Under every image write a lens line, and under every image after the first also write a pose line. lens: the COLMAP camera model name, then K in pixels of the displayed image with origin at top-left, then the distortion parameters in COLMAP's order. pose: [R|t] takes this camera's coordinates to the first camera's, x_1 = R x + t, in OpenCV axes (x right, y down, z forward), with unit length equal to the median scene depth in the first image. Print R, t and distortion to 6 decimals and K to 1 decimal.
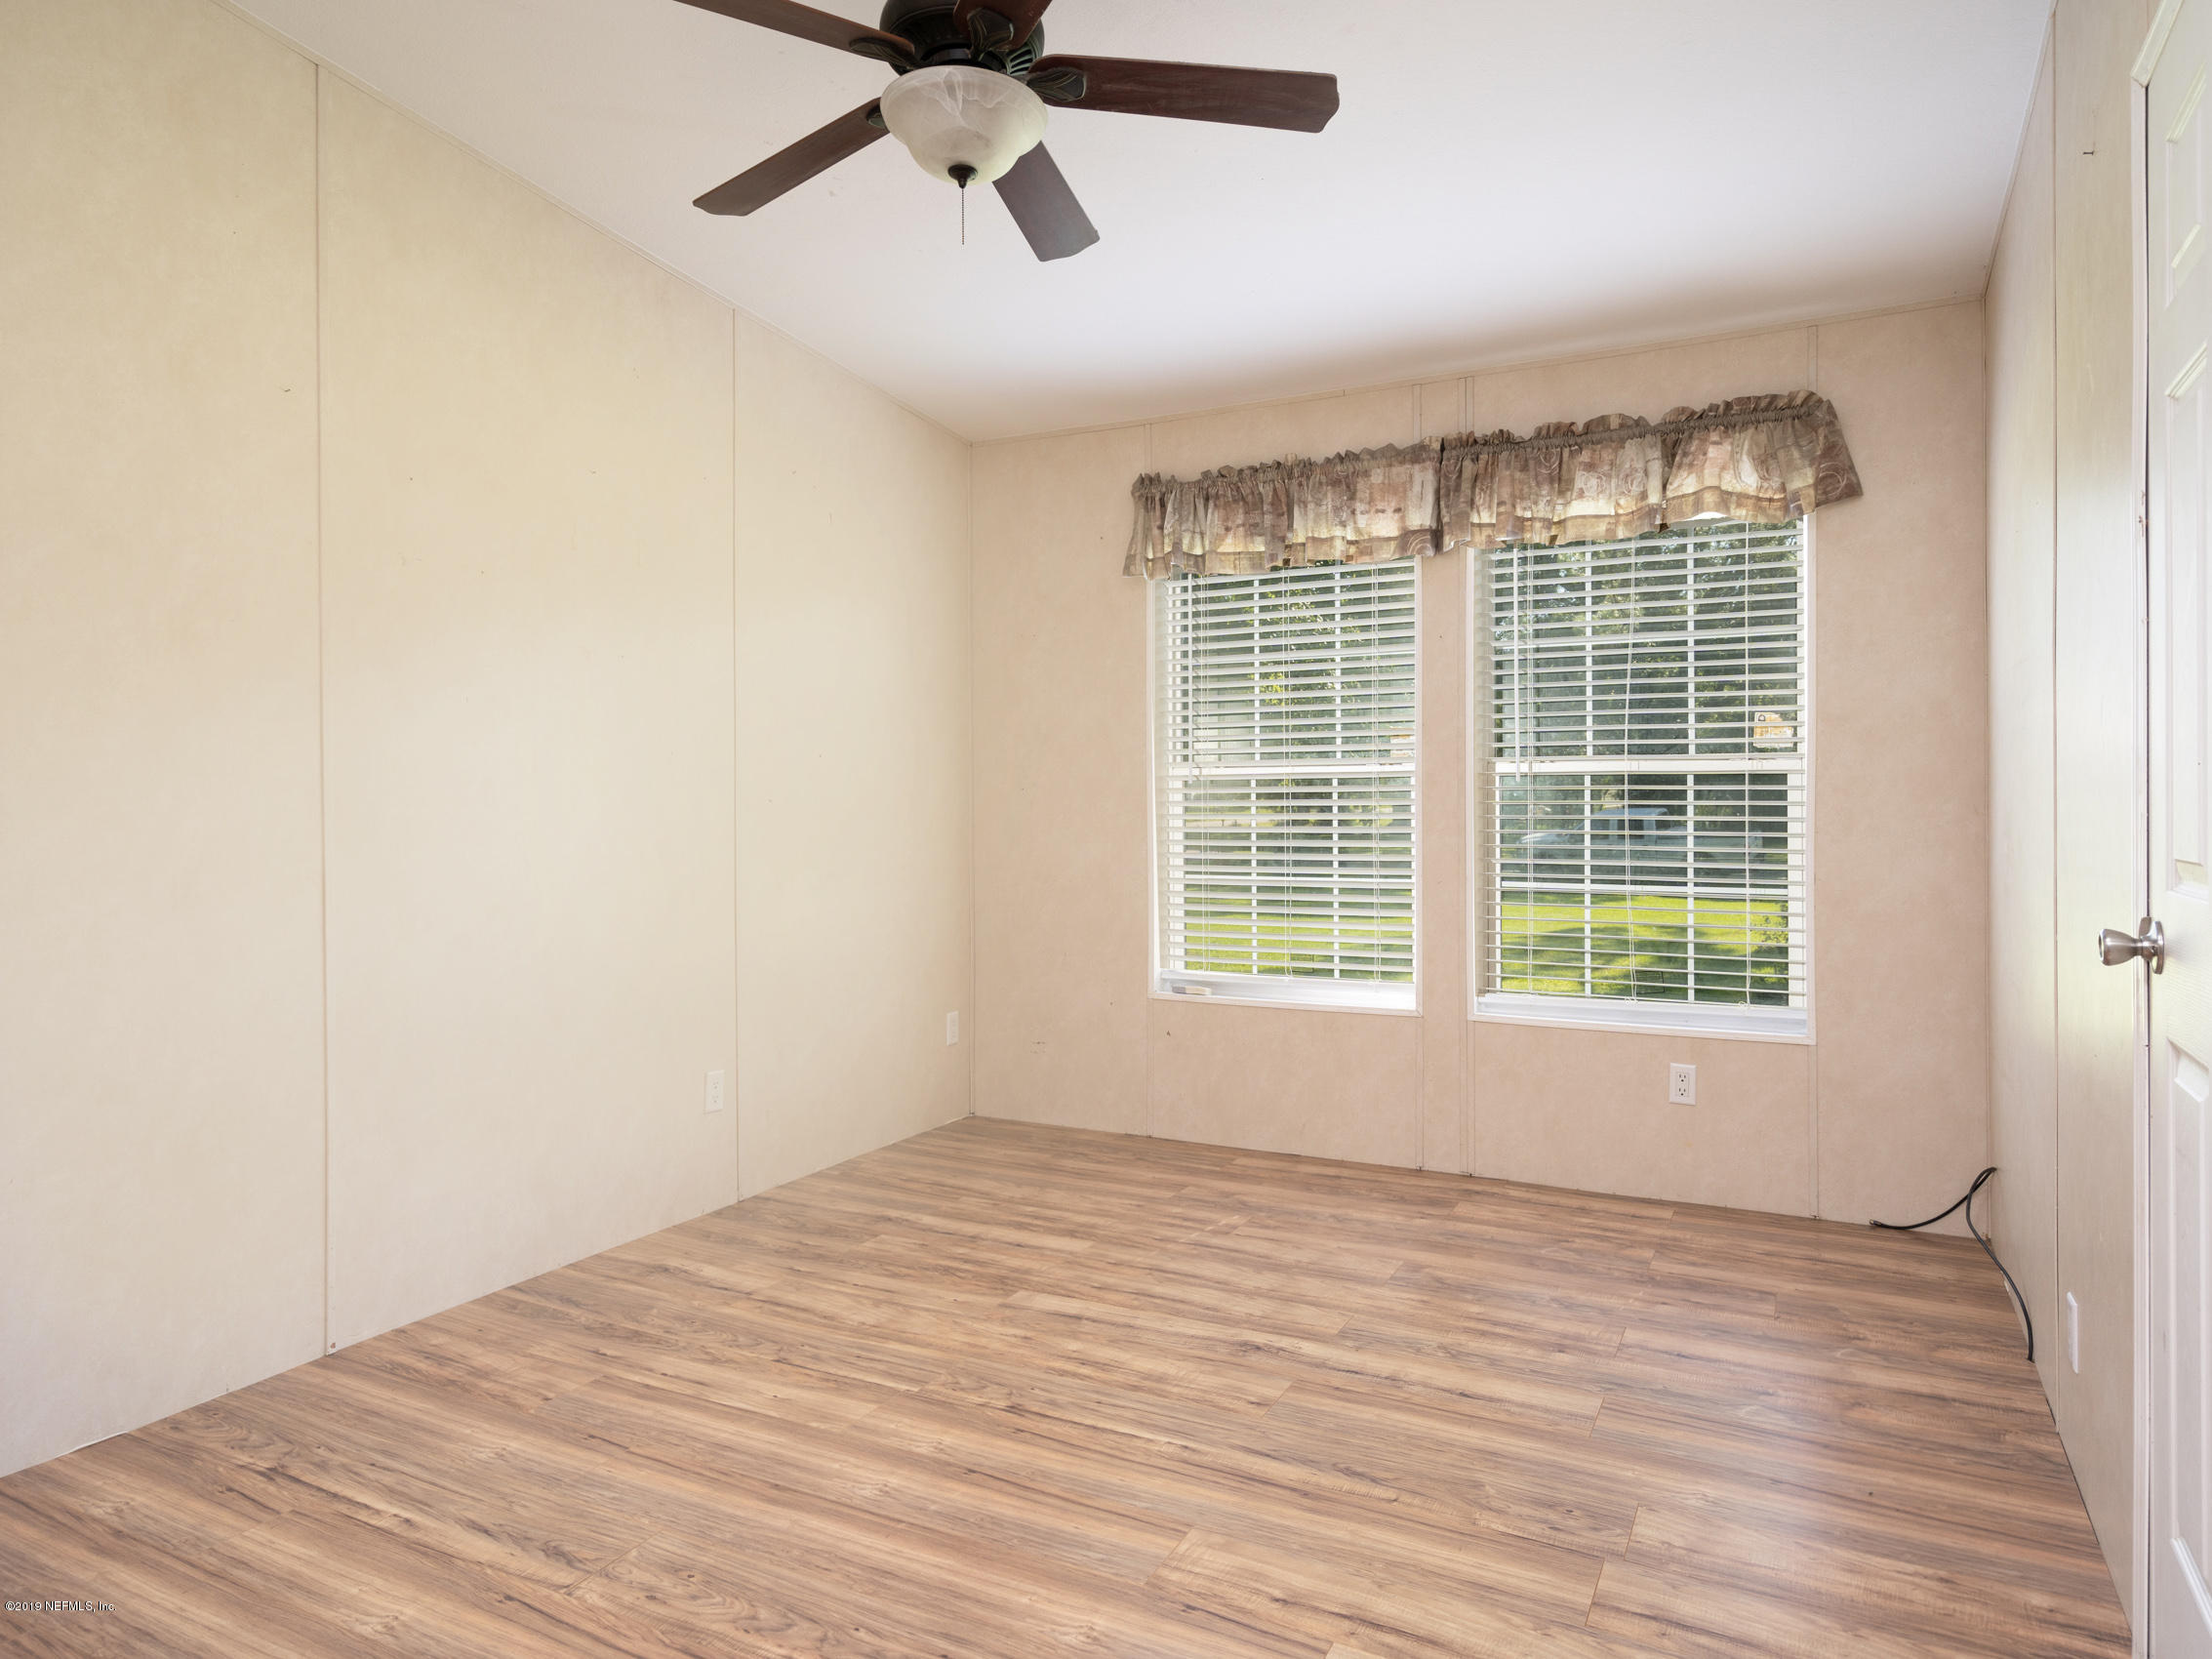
lens RADIAL K [[1379.1, 0, 1106.0], [0, 1379.1, 829.5], [0, 0, 1]] dist [-0.002686, -0.000407]
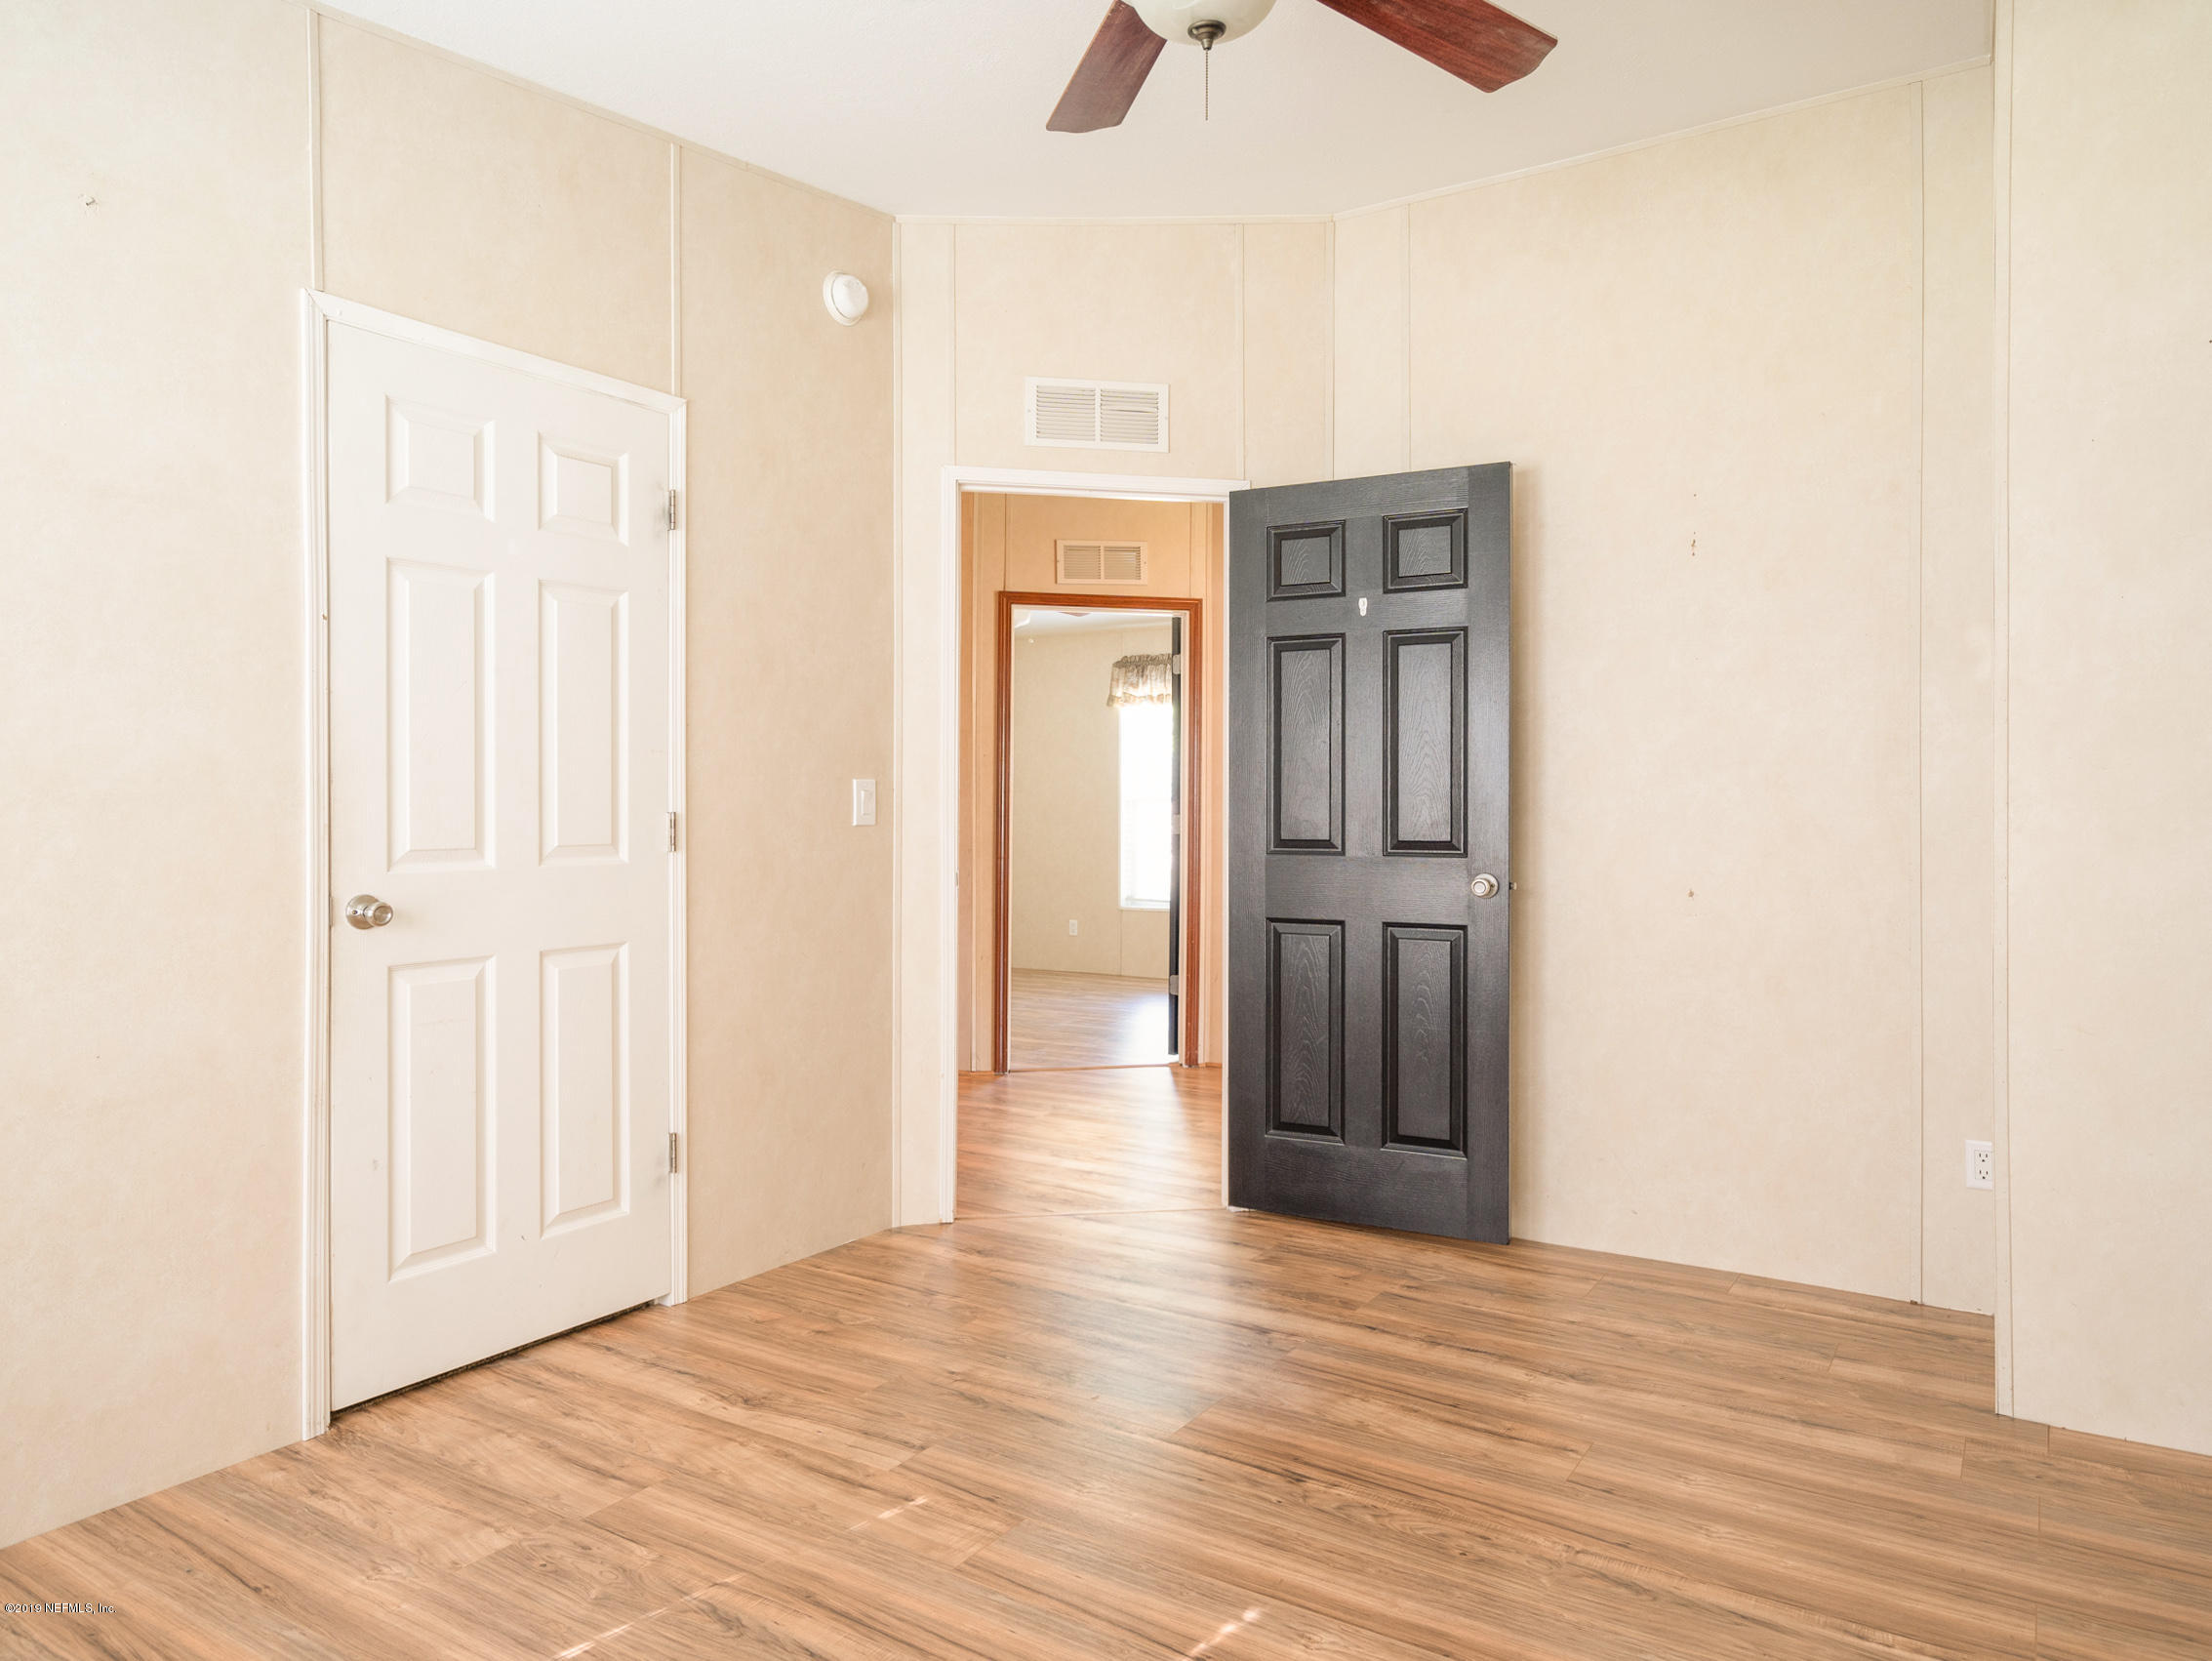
lens RADIAL K [[1379.2, 0, 1106.0], [0, 1379.2, 830.5], [0, 0, 1]] dist [-0.002686, -0.000407]
pose [[-0.996145, 0.001987, 0.087705, -0.126217], [0.004859, 0.999458, 0.032545, -0.024970], [-0.087592, 0.032846, -0.995615, 1.972129]]
